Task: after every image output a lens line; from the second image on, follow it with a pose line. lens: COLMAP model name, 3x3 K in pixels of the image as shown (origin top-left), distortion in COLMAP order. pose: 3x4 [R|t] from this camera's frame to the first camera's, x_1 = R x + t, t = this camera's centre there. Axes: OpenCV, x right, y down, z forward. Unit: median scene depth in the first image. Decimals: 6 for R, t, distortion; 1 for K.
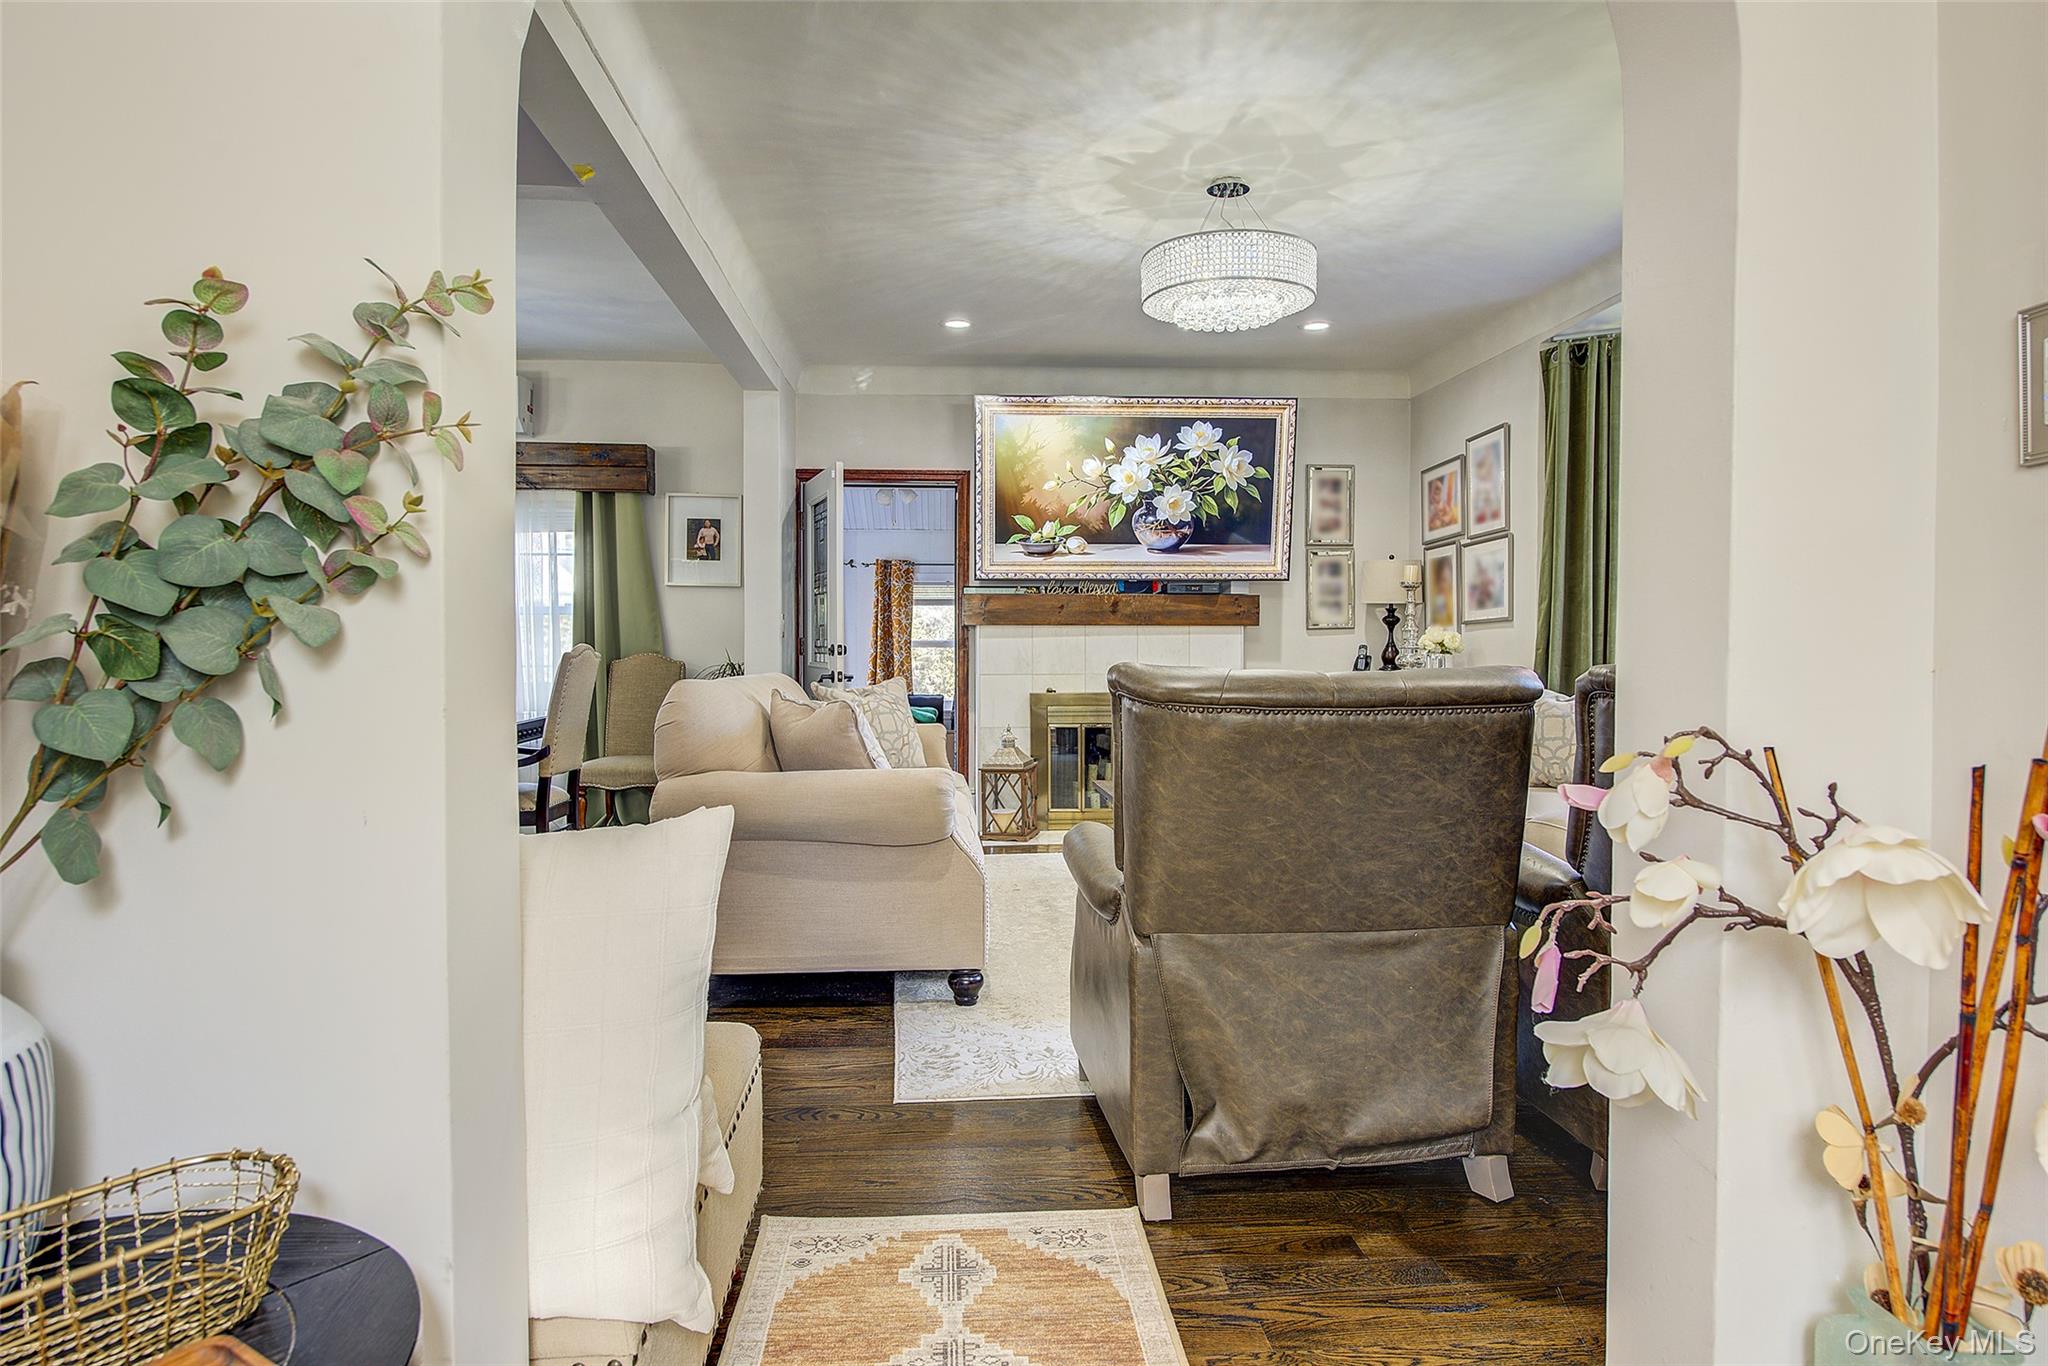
lens RADIAL K [[1177.5, 0, 1018.7], [0, 1177.5, 682.1], [0, 0, 1]] dist [-0.029049, -0.000249]
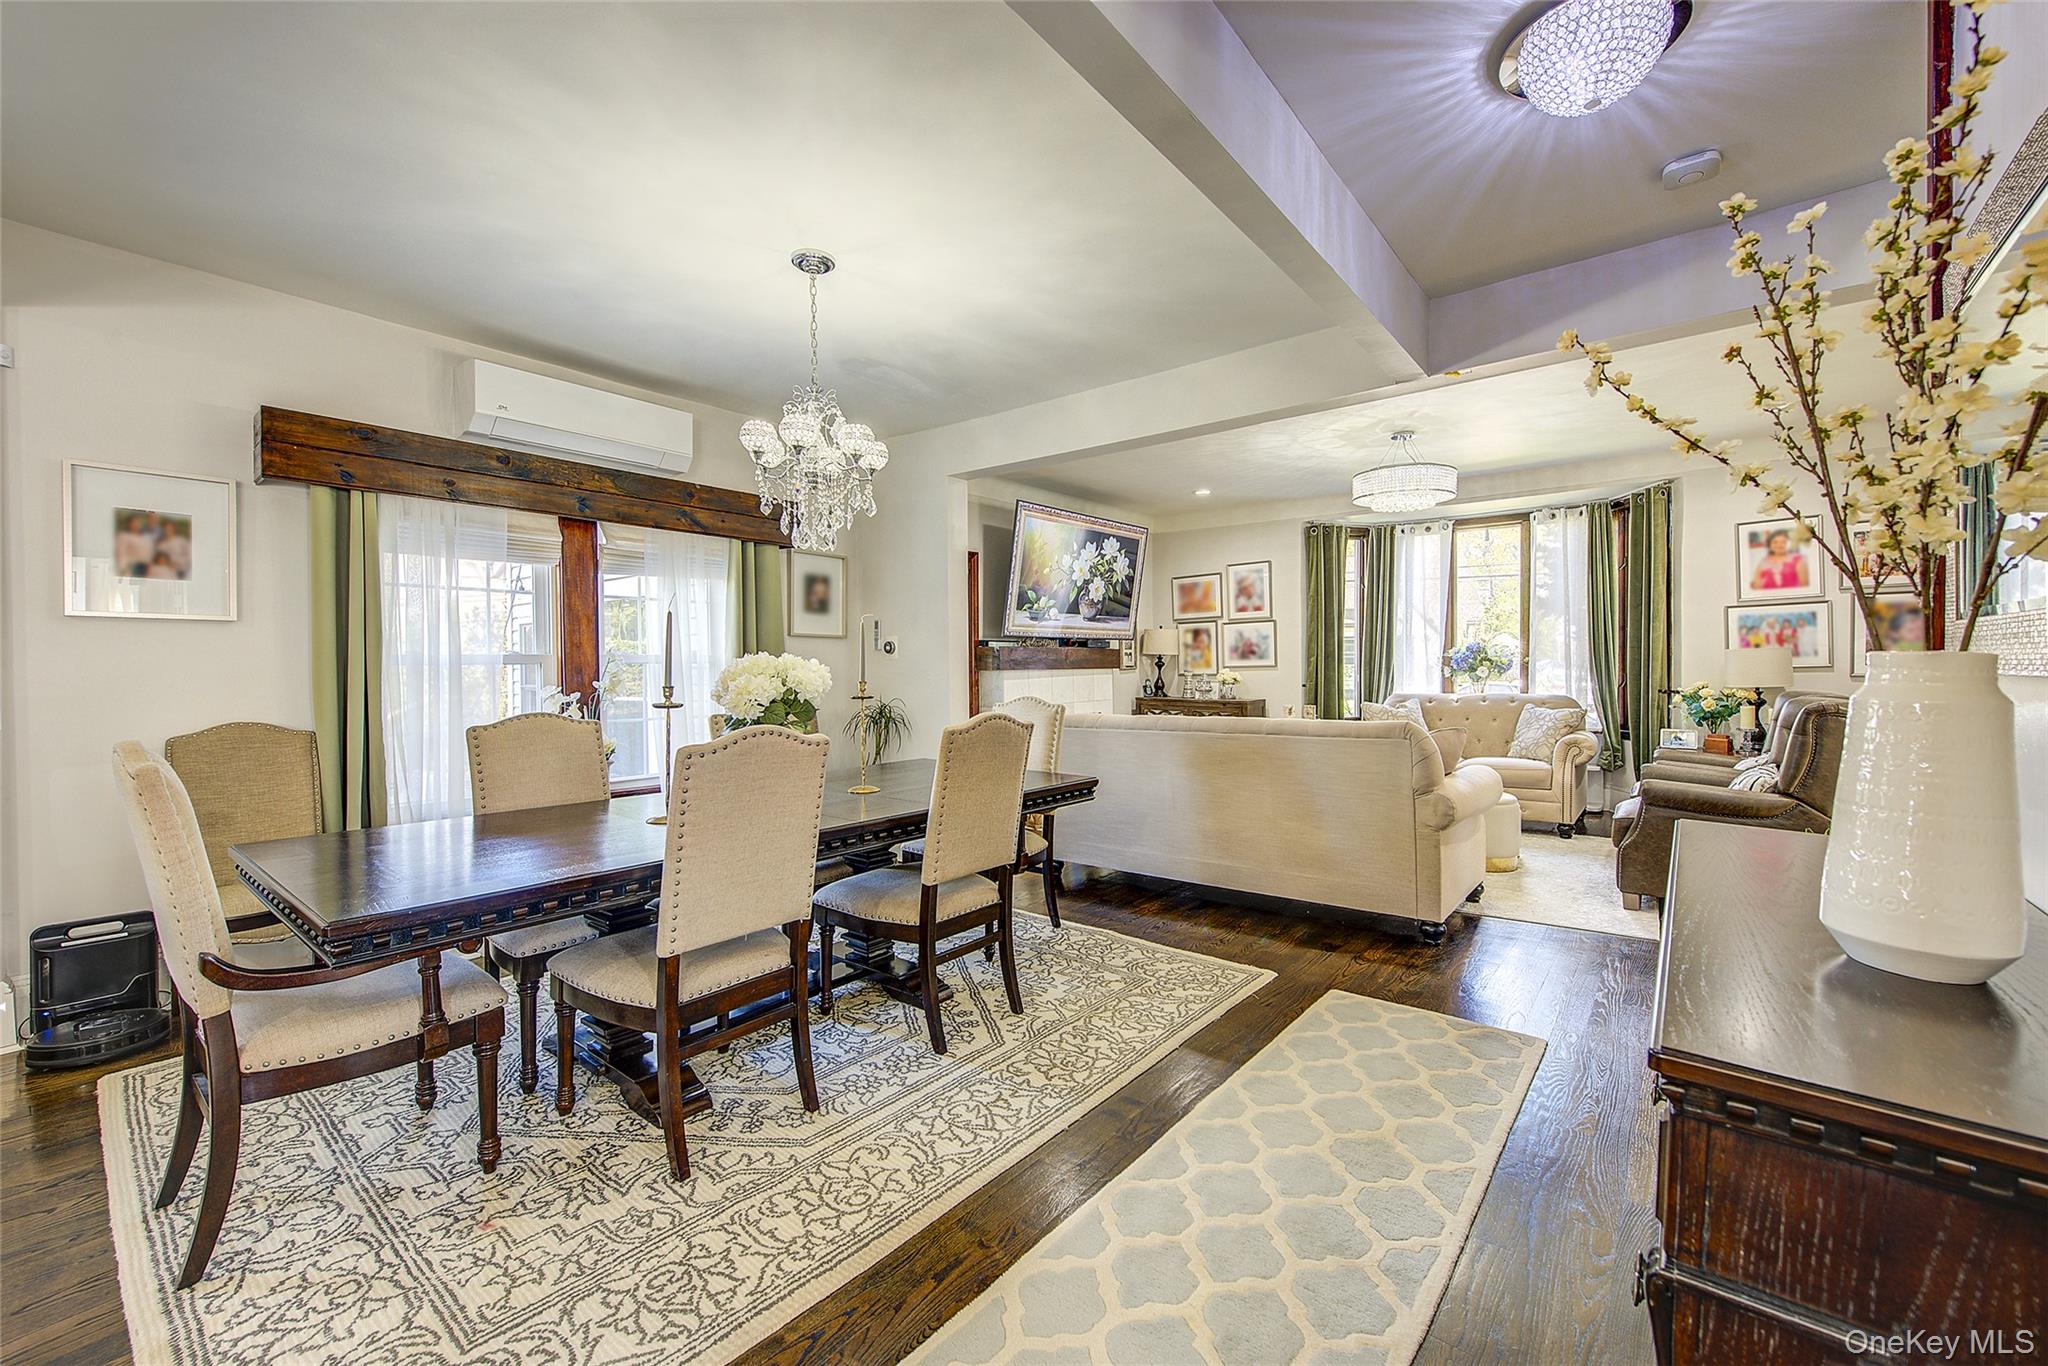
lens RADIAL K [[831.2, 0, 1010.5], [0, 831.2, 670.2], [0, 0, 1]] dist [0.000539, -0.000006]
pose [[0.693510, -0.010467, 0.720370, -0.718522], [0.025264, 0.999633, -0.009797, -0.039462], [-0.720003, 0.024993, 0.693520, 0.342527]]
